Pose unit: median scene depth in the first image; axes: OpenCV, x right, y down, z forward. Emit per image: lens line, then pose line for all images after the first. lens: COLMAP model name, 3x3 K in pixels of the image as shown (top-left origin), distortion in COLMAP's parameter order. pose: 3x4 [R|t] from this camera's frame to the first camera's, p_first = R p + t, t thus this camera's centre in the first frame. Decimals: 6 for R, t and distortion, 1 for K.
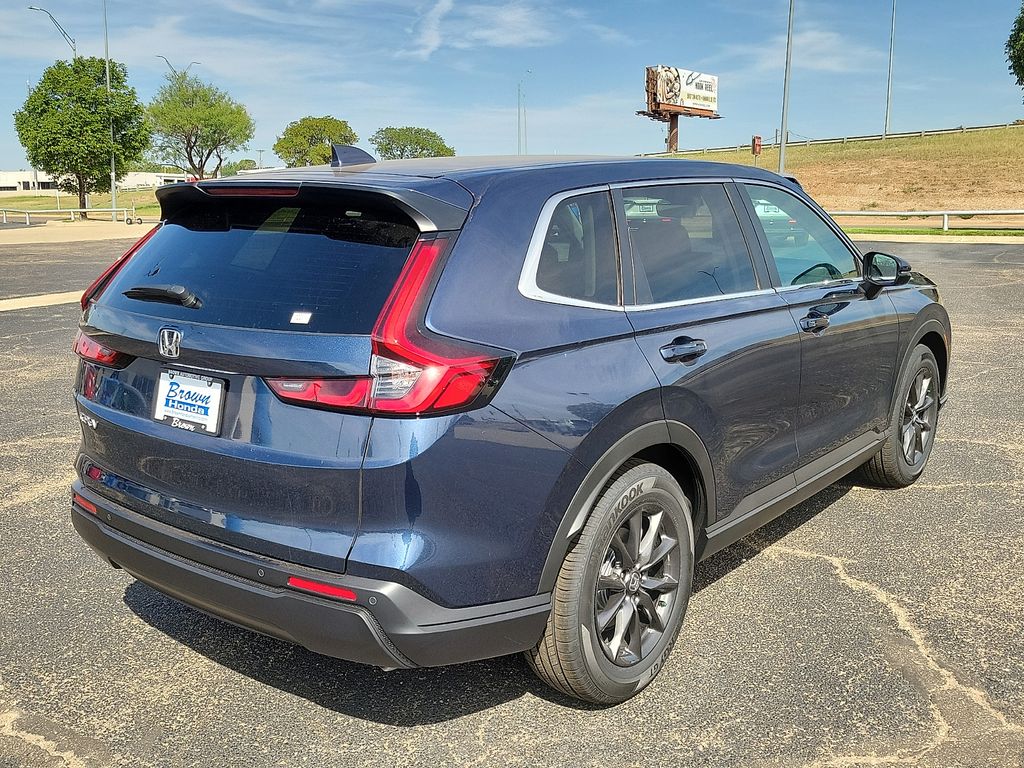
lens RADIAL K [[944.3, 0, 510.5], [0, 944.3, 379.4], [0, 0, 1]] dist [0.050633, -0.031027]
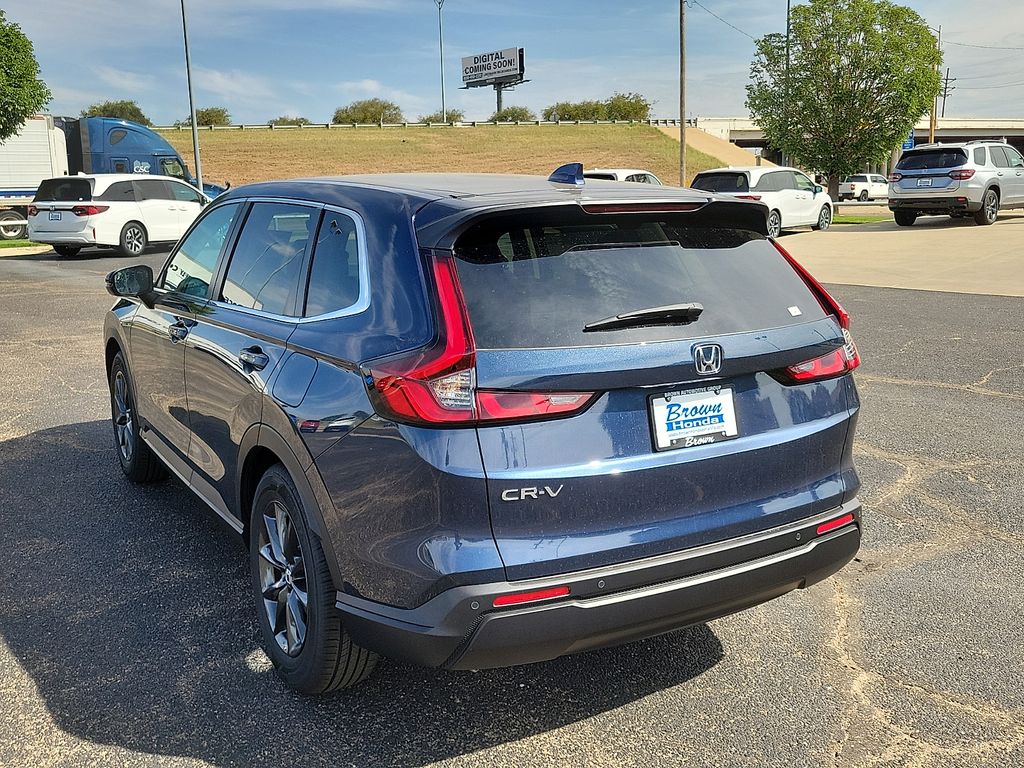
lens RADIAL K [[944.3, 0, 510.5], [0, 944.3, 379.4], [0, 0, 1]] dist [0.050633, -0.031027]
pose [[0.389637, -0.177640, 0.903674, -1.160892], [0.184075, 0.976444, 0.112577, -0.144965], [-0.902386, 0.122480, 0.413157, 0.673862]]
